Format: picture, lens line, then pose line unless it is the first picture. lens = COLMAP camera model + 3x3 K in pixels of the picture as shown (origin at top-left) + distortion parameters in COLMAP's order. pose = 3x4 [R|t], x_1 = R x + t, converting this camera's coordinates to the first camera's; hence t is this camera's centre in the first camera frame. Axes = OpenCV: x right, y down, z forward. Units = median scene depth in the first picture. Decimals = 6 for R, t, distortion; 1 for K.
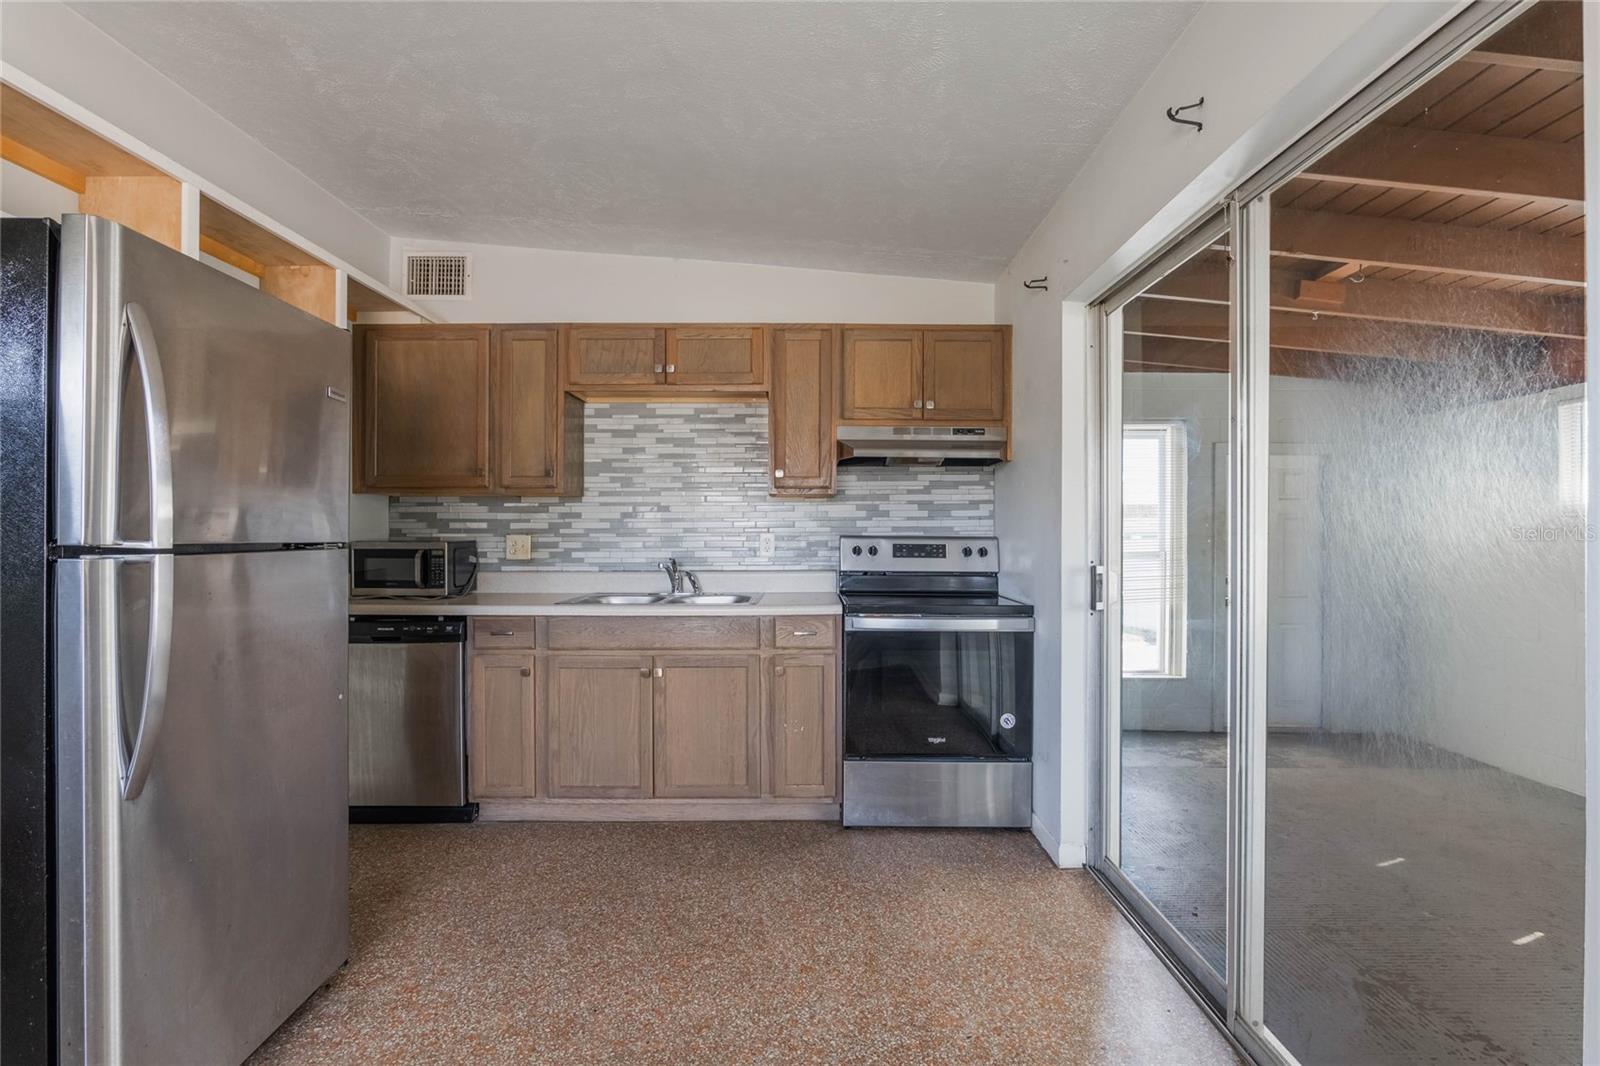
lens RADIAL K [[747.1, 0, 802.5], [0, 747.1, 533.8], [0, 0, 1]] dist [-0.026032, 0.007699]
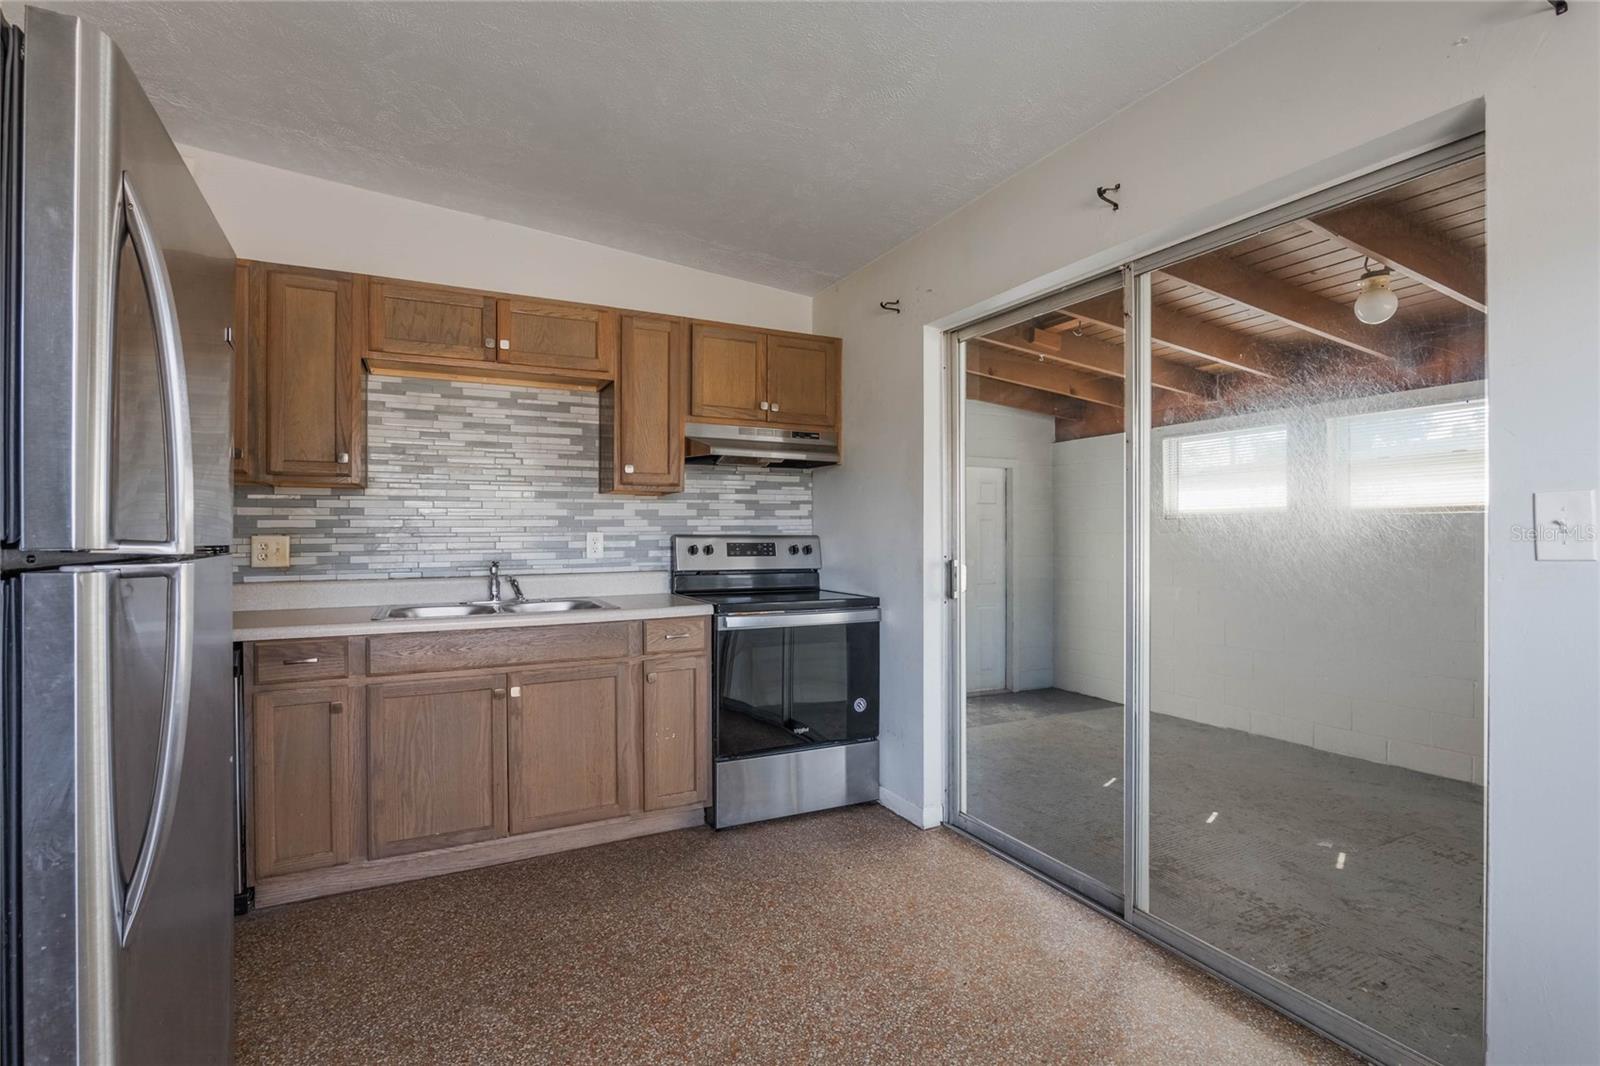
lens RADIAL K [[747.1, 0, 802.5], [0, 747.1, 533.8], [0, 0, 1]] dist [-0.026032, 0.007699]
pose [[0.889821, -0.003263, 0.456299, -0.279276], [0.003214, 0.999994, 0.000882, 0.000976], [-0.456299, 0.000682, 0.889826, 0.066749]]
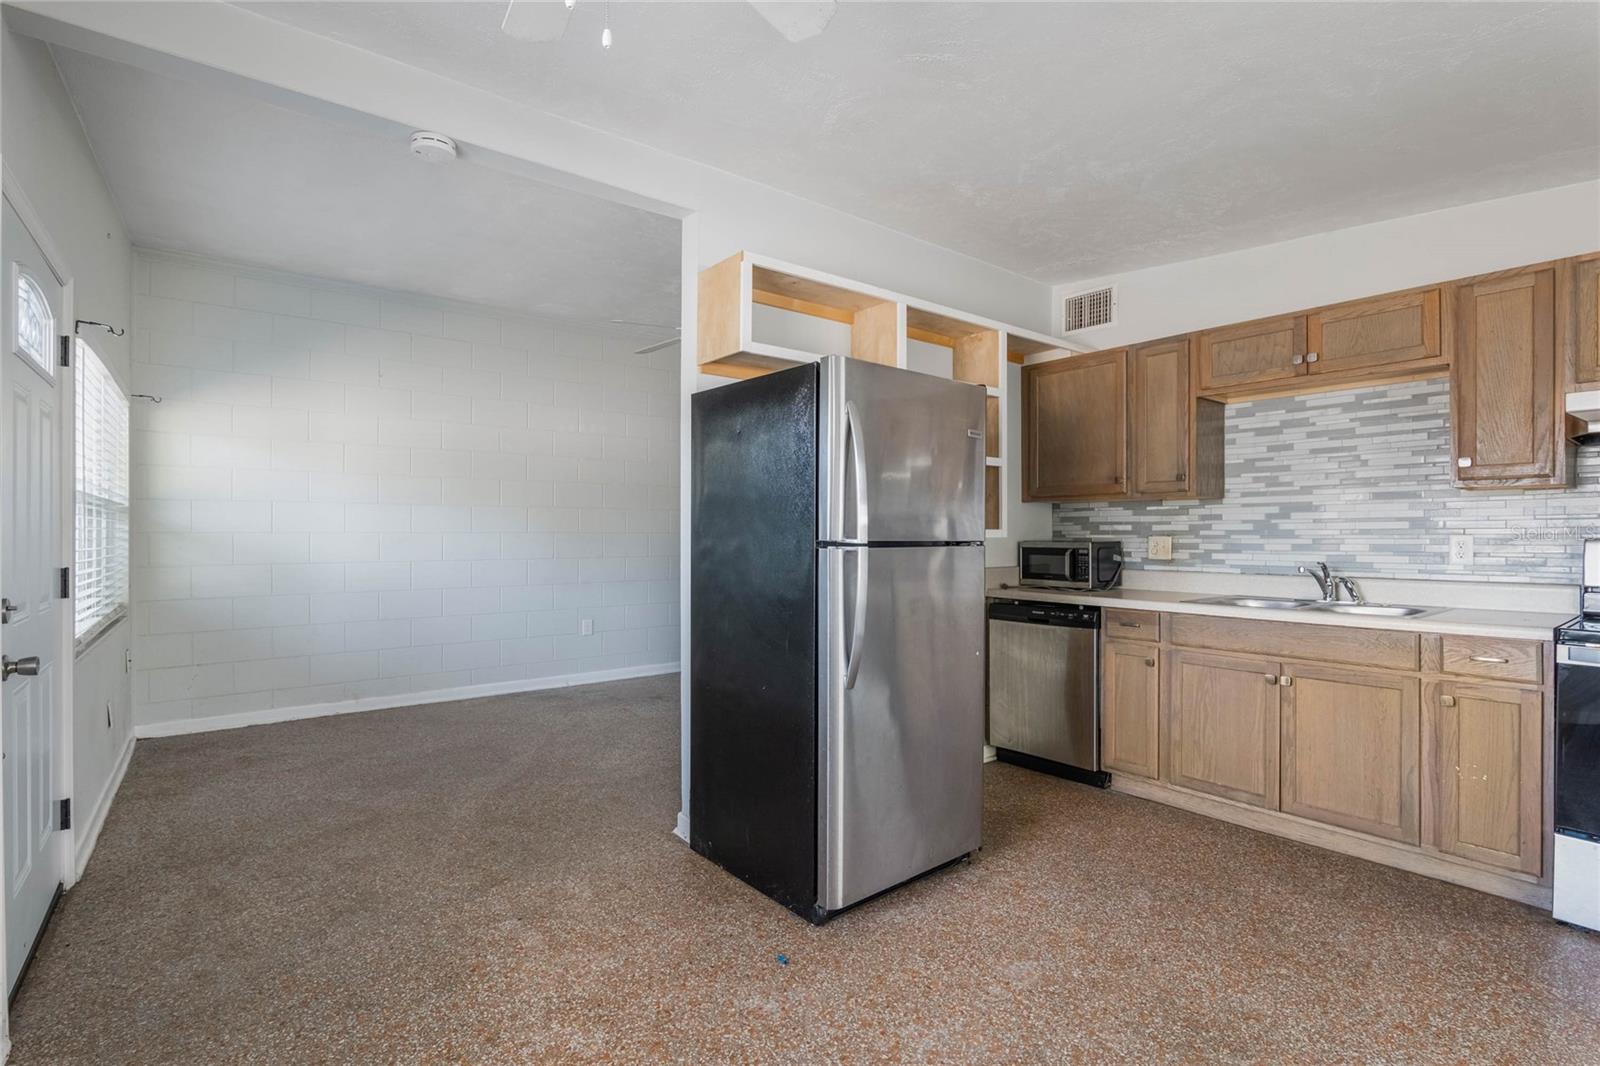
lens RADIAL K [[747.1, 0, 802.5], [0, 747.1, 533.8], [0, 0, 1]] dist [-0.026032, 0.007699]
pose [[0.618539, 0.000877, -0.785754, 0.160483], [-0.002446, 0.999997, -0.000809, -0.000046], [0.785750, 0.002422, 0.618539, -0.068963]]
